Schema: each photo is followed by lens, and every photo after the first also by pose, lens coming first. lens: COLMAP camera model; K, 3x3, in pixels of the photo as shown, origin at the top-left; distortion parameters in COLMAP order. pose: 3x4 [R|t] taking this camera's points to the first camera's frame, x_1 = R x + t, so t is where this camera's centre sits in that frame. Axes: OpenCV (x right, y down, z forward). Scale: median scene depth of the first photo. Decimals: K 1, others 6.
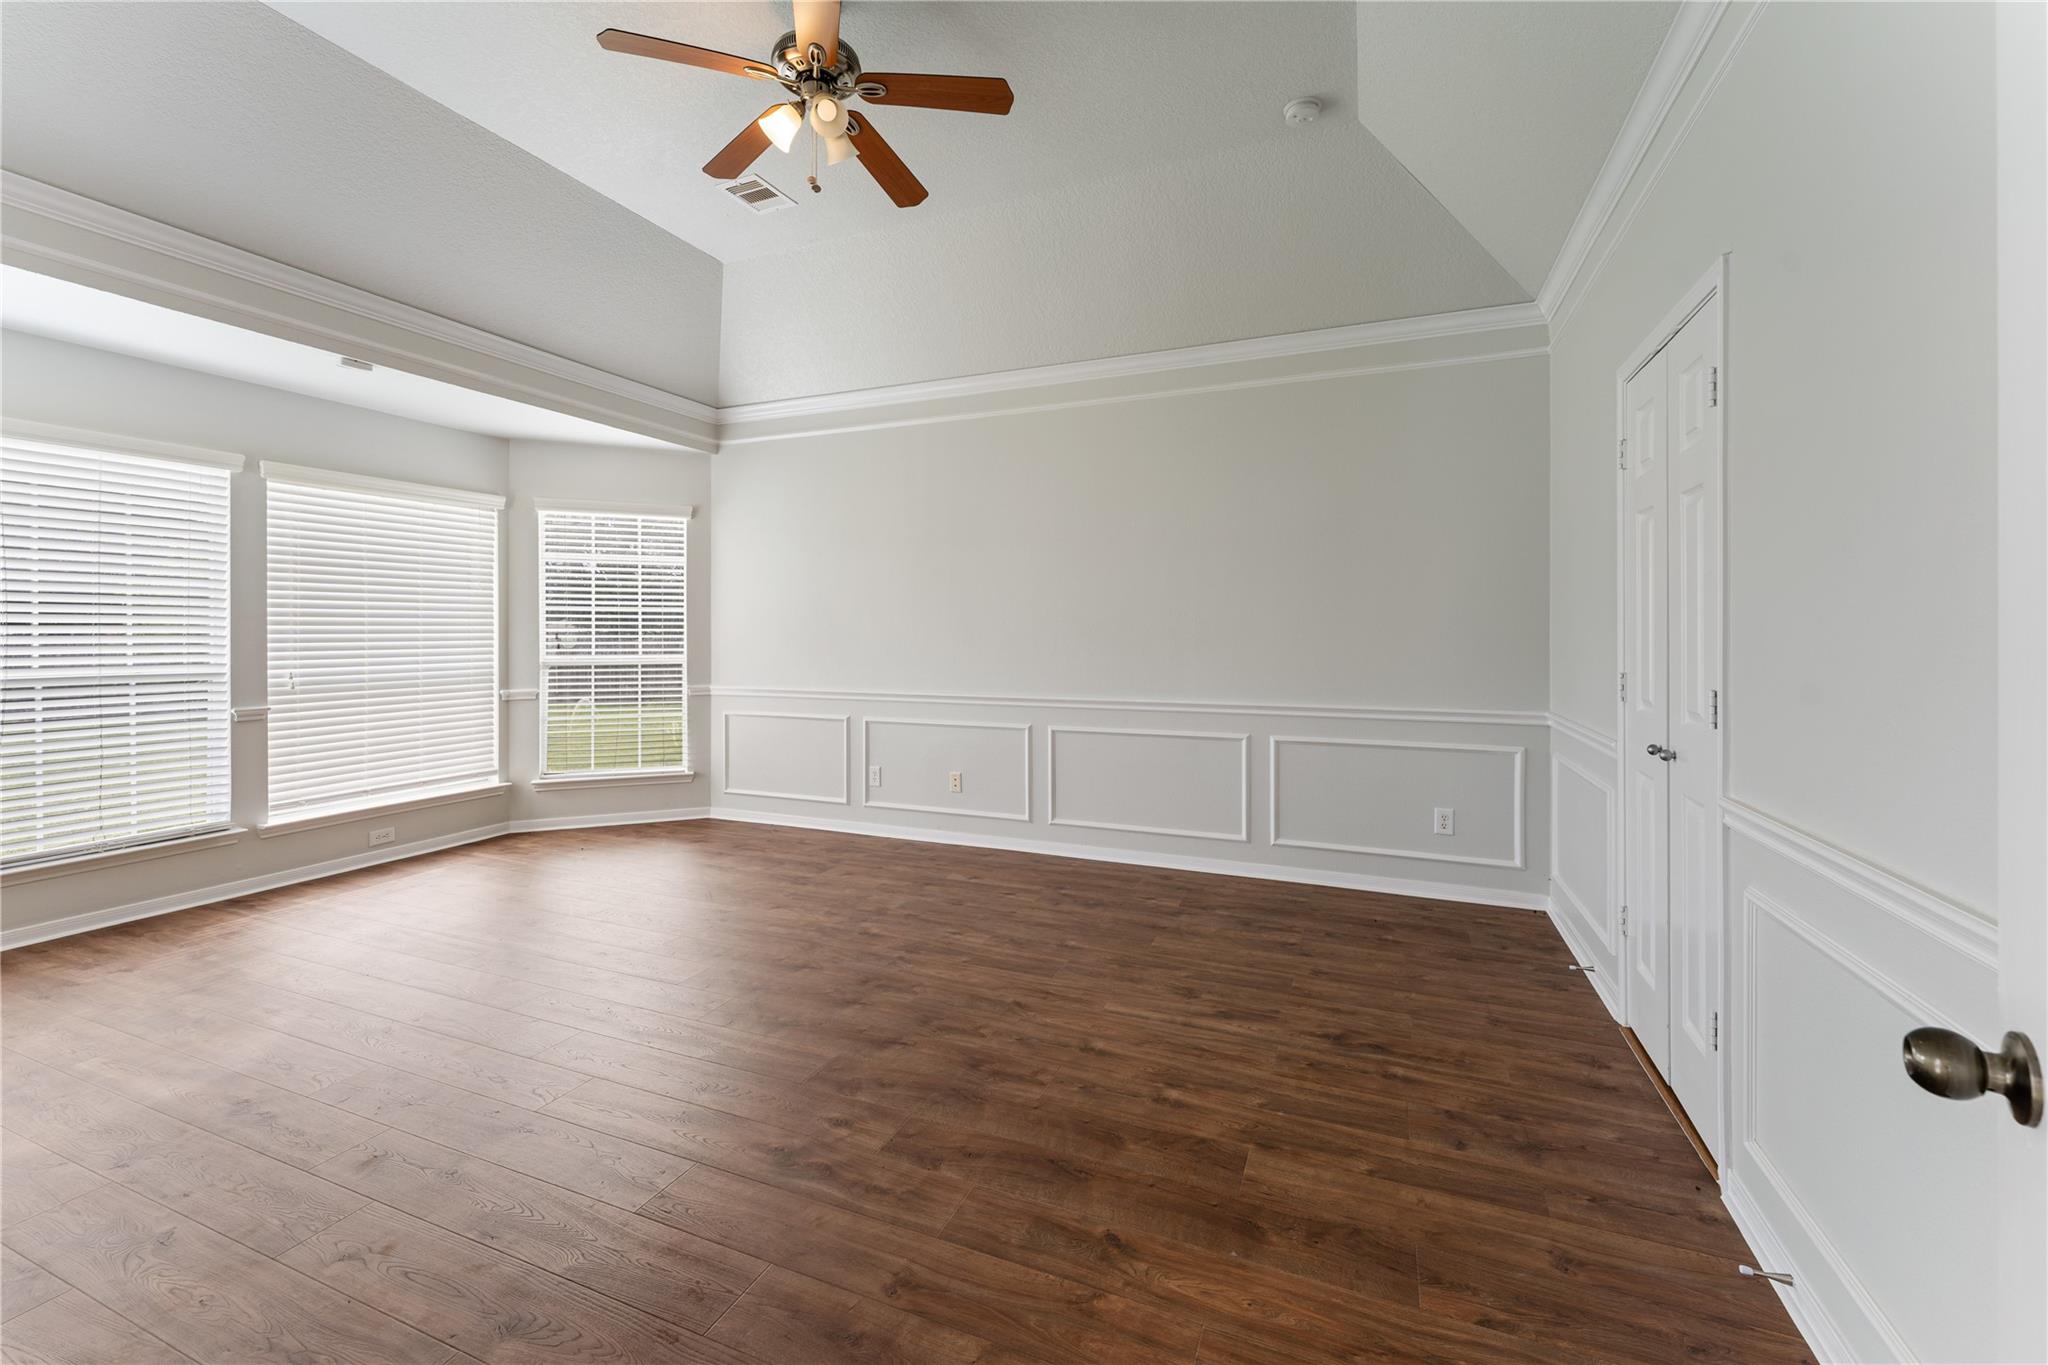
lens RADIAL K [[835.0, 0, 1023.1], [0, 835.0, 622.9], [0, 0, 1]] dist [-0.000981, 0.000166]
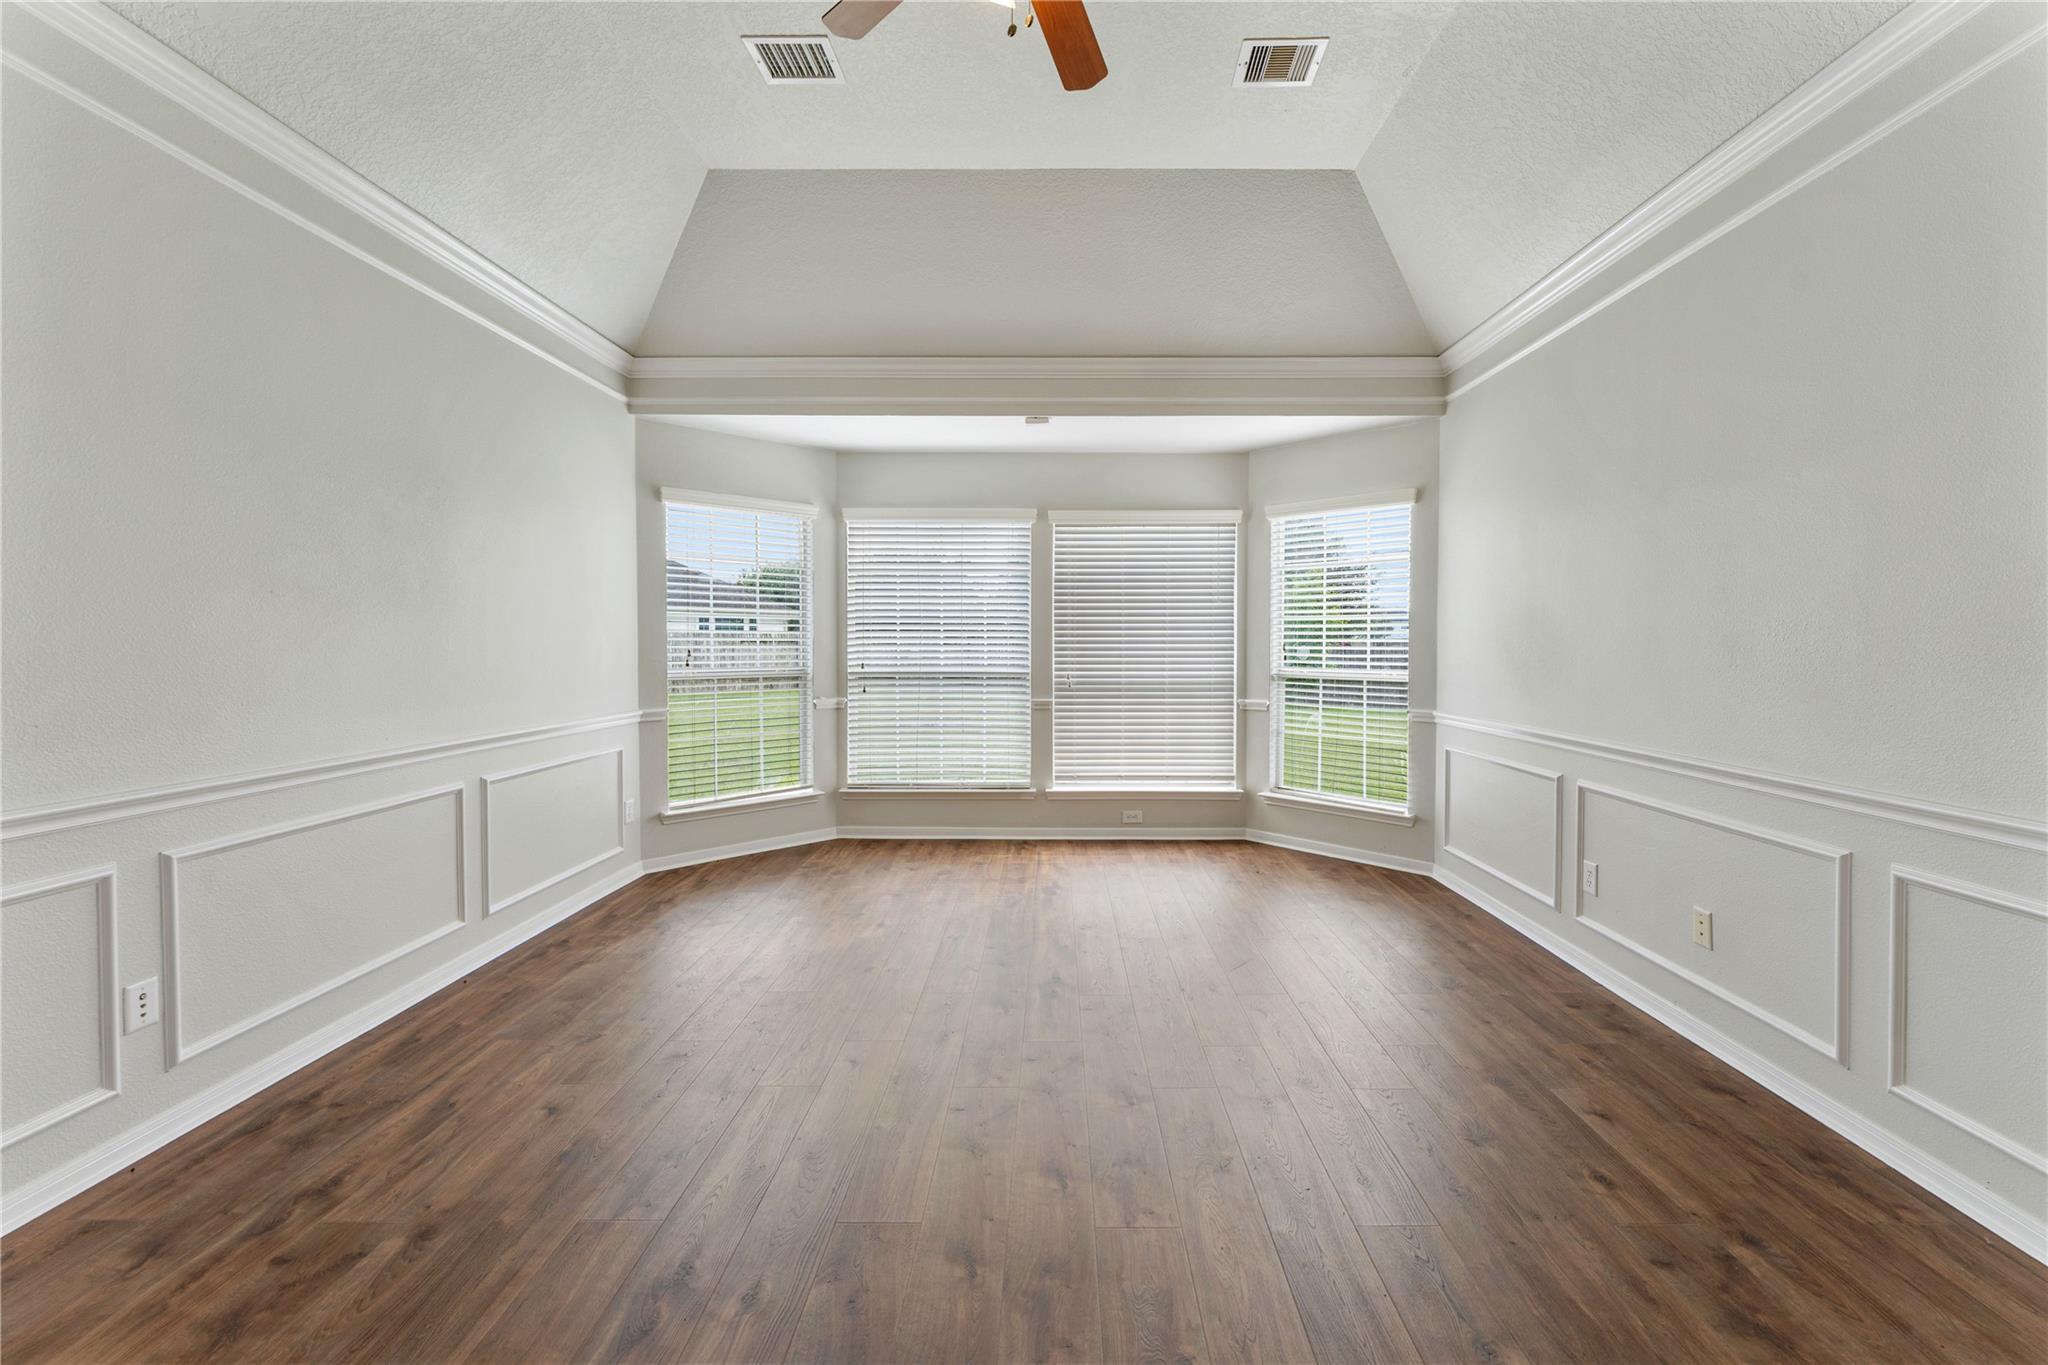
lens RADIAL K [[835.0, 0, 1057.9], [0, 835.0, 651.5], [0, 0, 1]] dist [-0.000981, 0.000166]
pose [[0.388917, 0.012283, -0.921191, 0.233977], [0.008331, 0.999823, 0.016848, 0.002704], [0.921235, -0.014227, 0.388746, 0.396974]]
